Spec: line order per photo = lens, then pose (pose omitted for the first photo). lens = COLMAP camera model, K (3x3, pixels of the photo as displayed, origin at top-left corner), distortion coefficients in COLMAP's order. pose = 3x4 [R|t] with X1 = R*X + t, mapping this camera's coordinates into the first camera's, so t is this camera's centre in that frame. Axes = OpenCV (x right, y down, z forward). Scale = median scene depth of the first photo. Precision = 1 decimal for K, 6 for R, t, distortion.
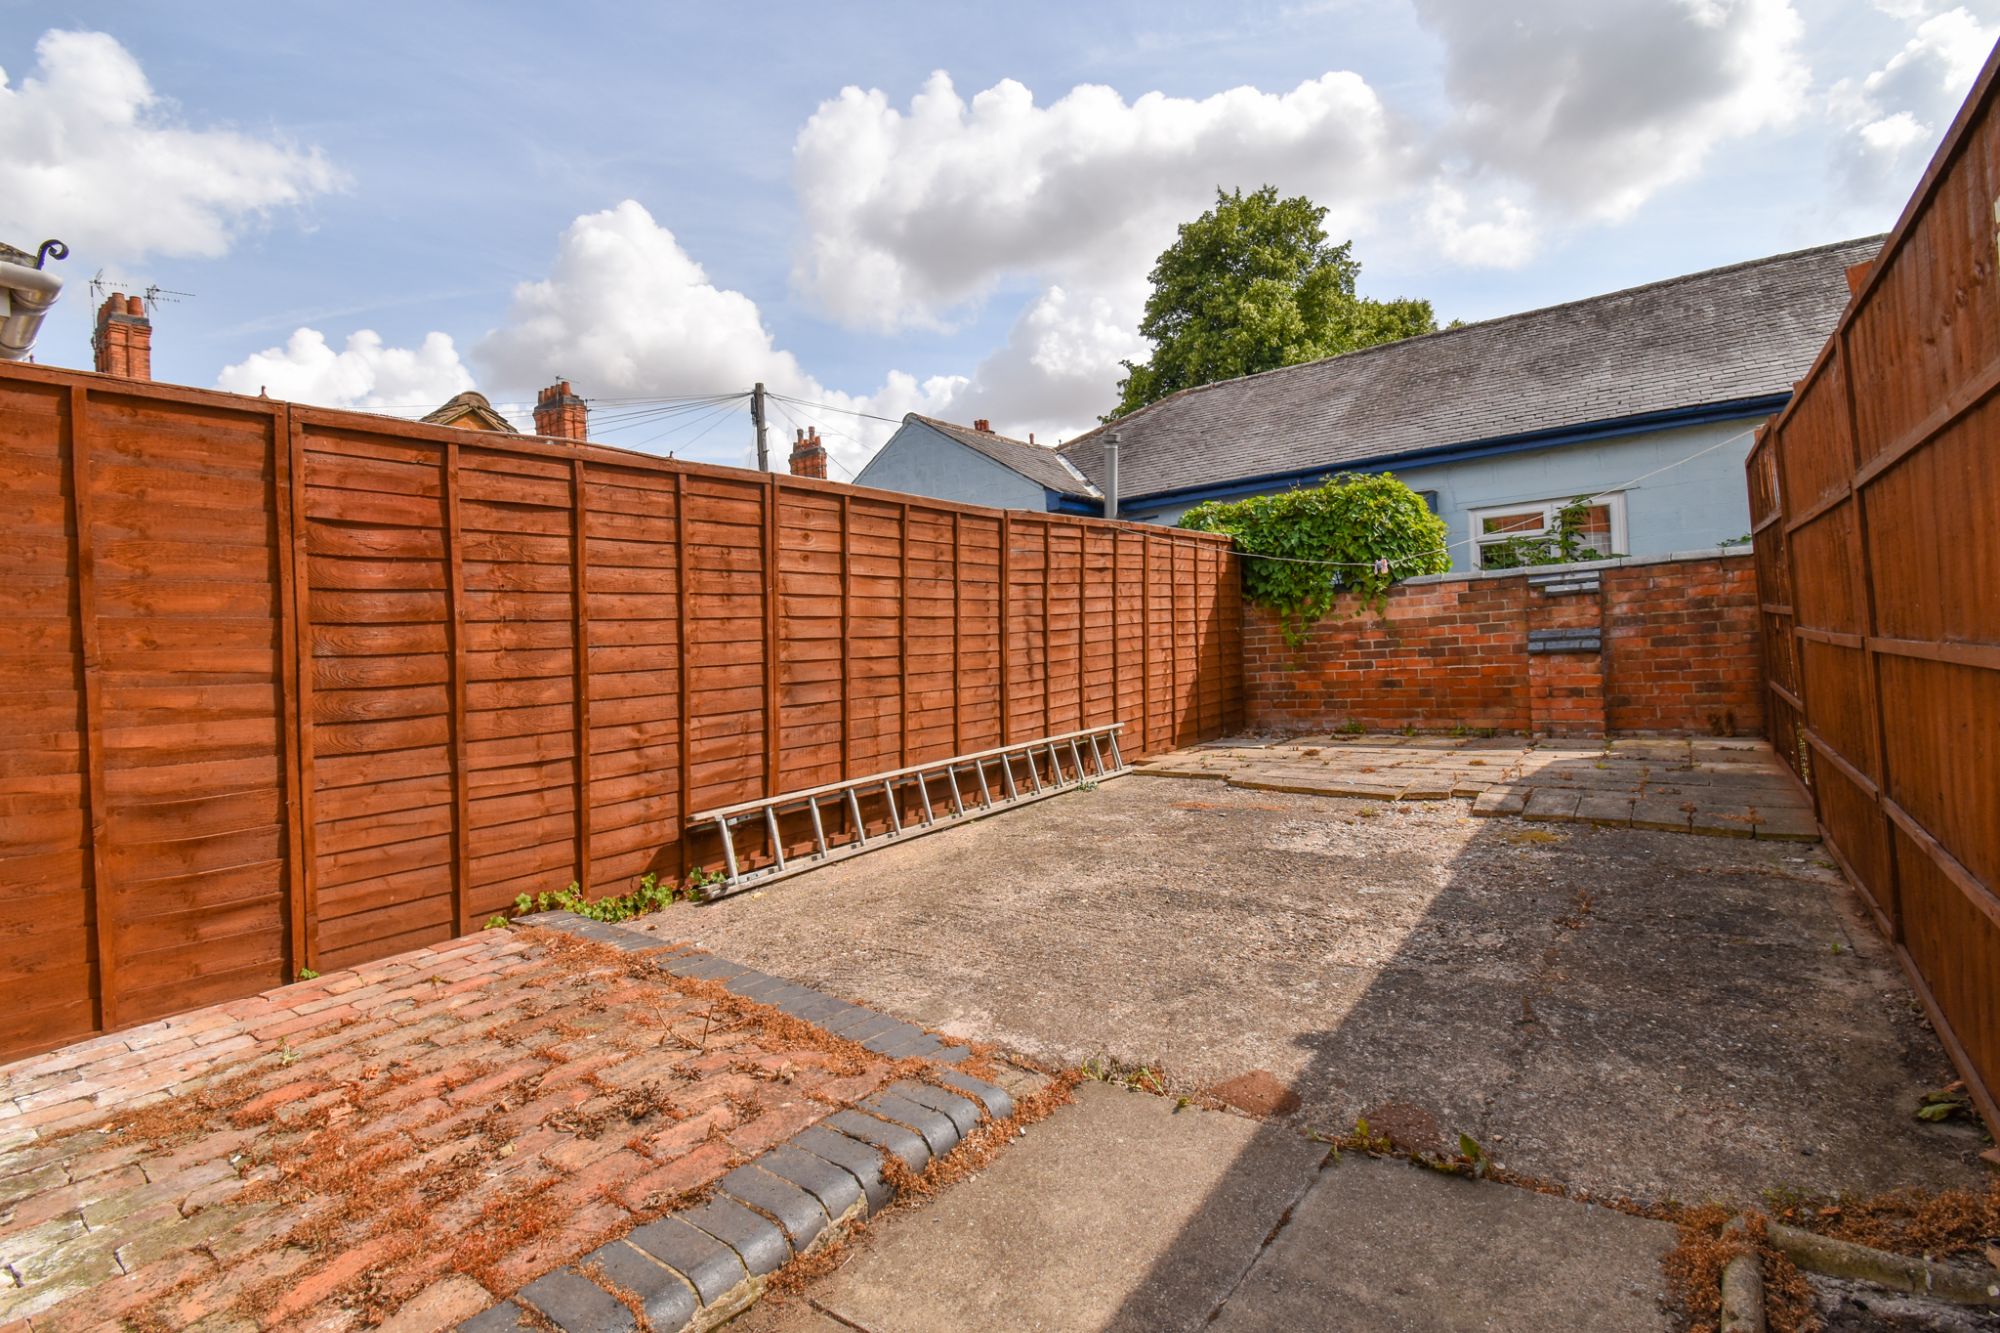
lens RADIAL K [[933.3, 0, 1000.0], [0, 933.3, 666.5], [0, 0, 1]] dist [0.033954, -0.035865]
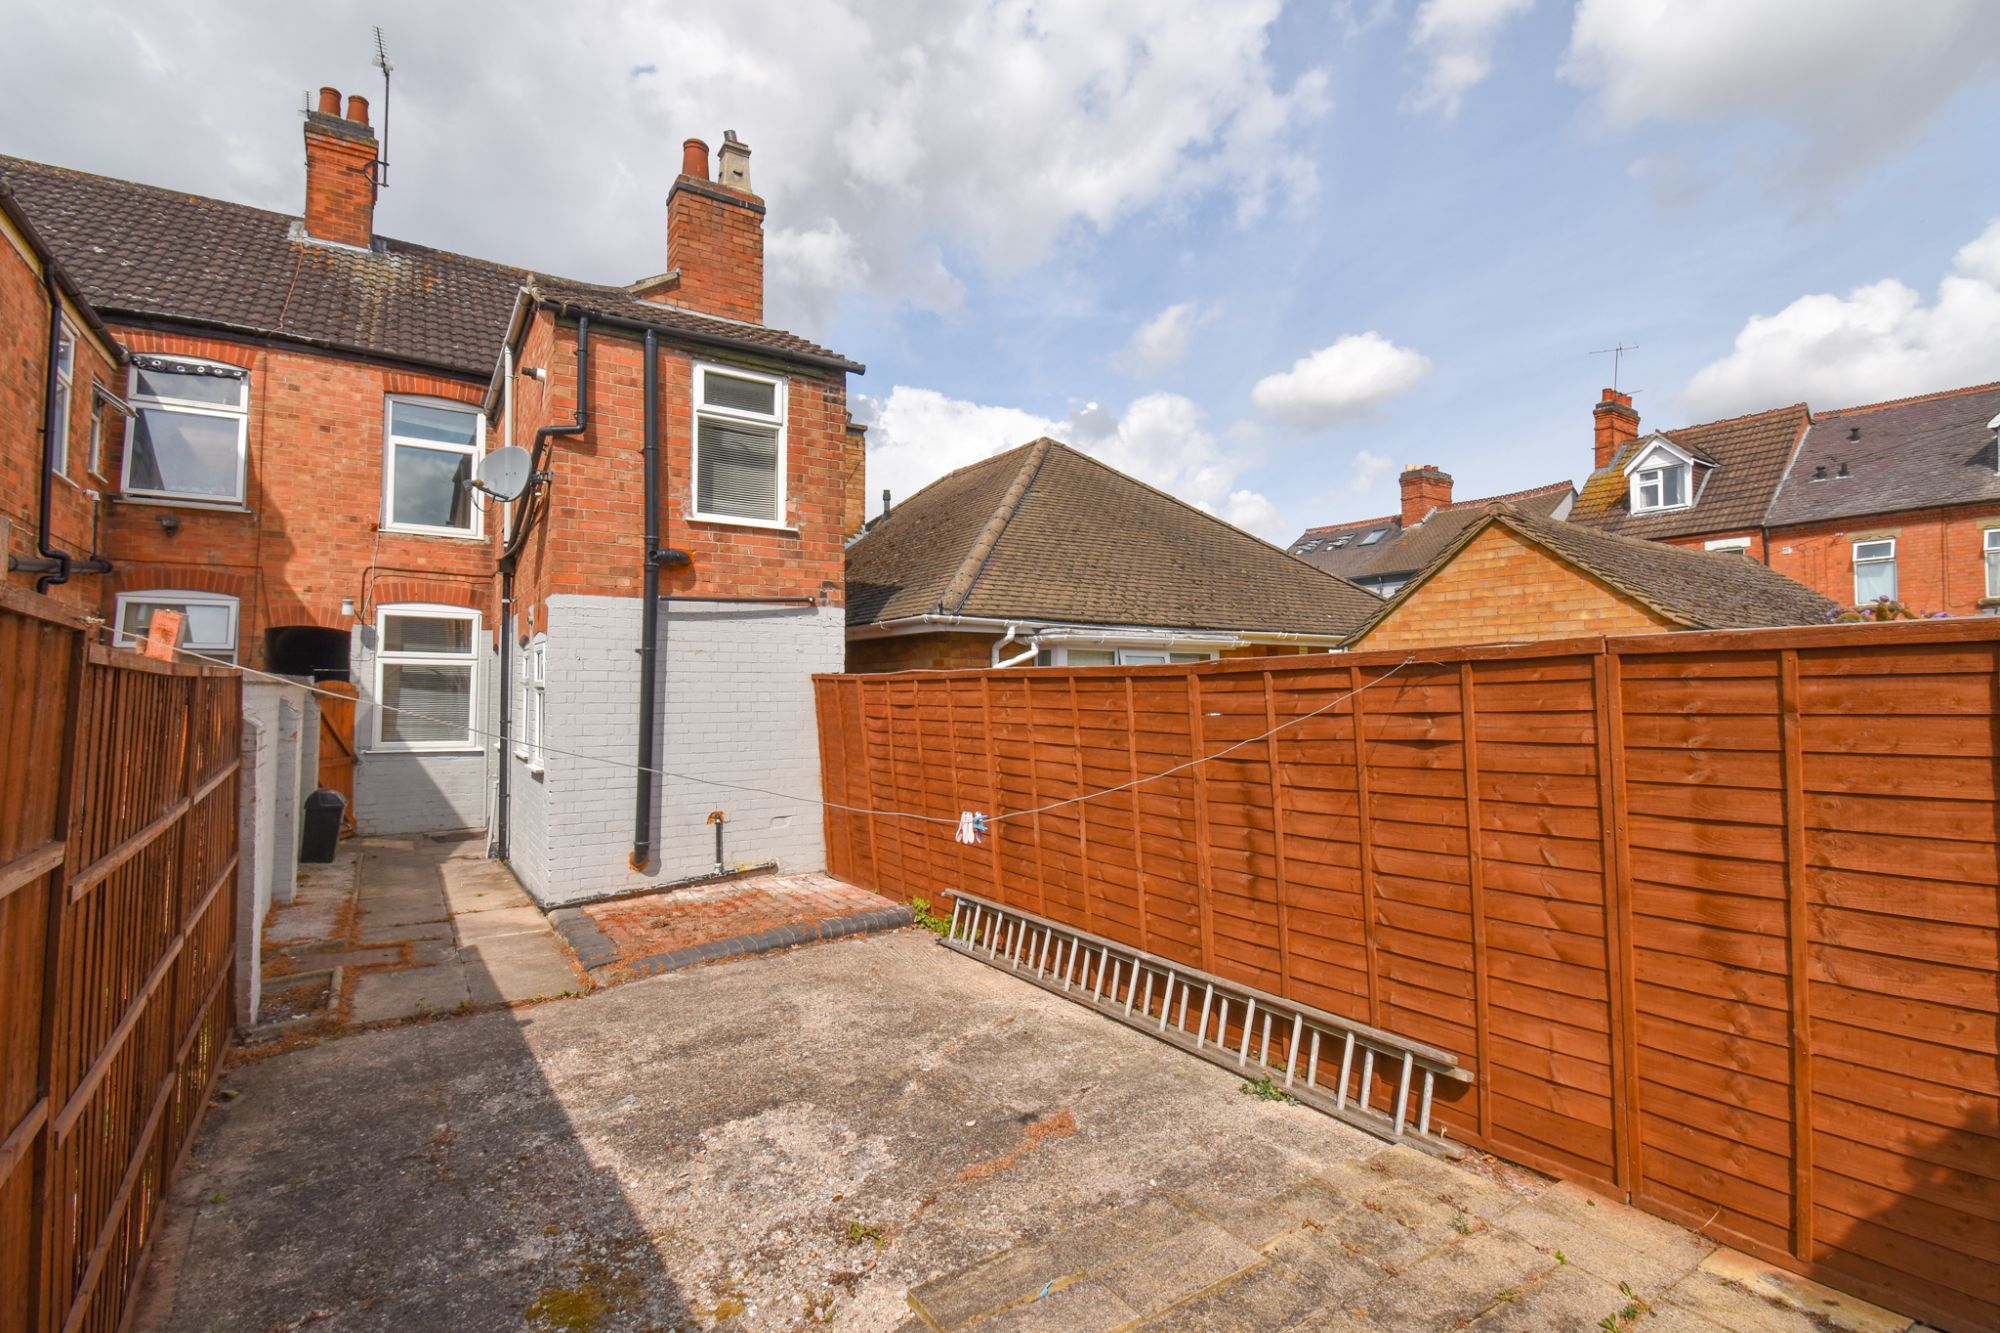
lens RADIAL K [[933.3, 0, 1000.0], [0, 933.3, 666.5], [0, 0, 1]] dist [0.033954, -0.035865]
pose [[-0.340461, 0.027504, -0.939856, 1.540959], [0.000583, 0.999578, 0.029040, -0.363396], [0.940258, 0.009339, -0.340334, 2.172274]]
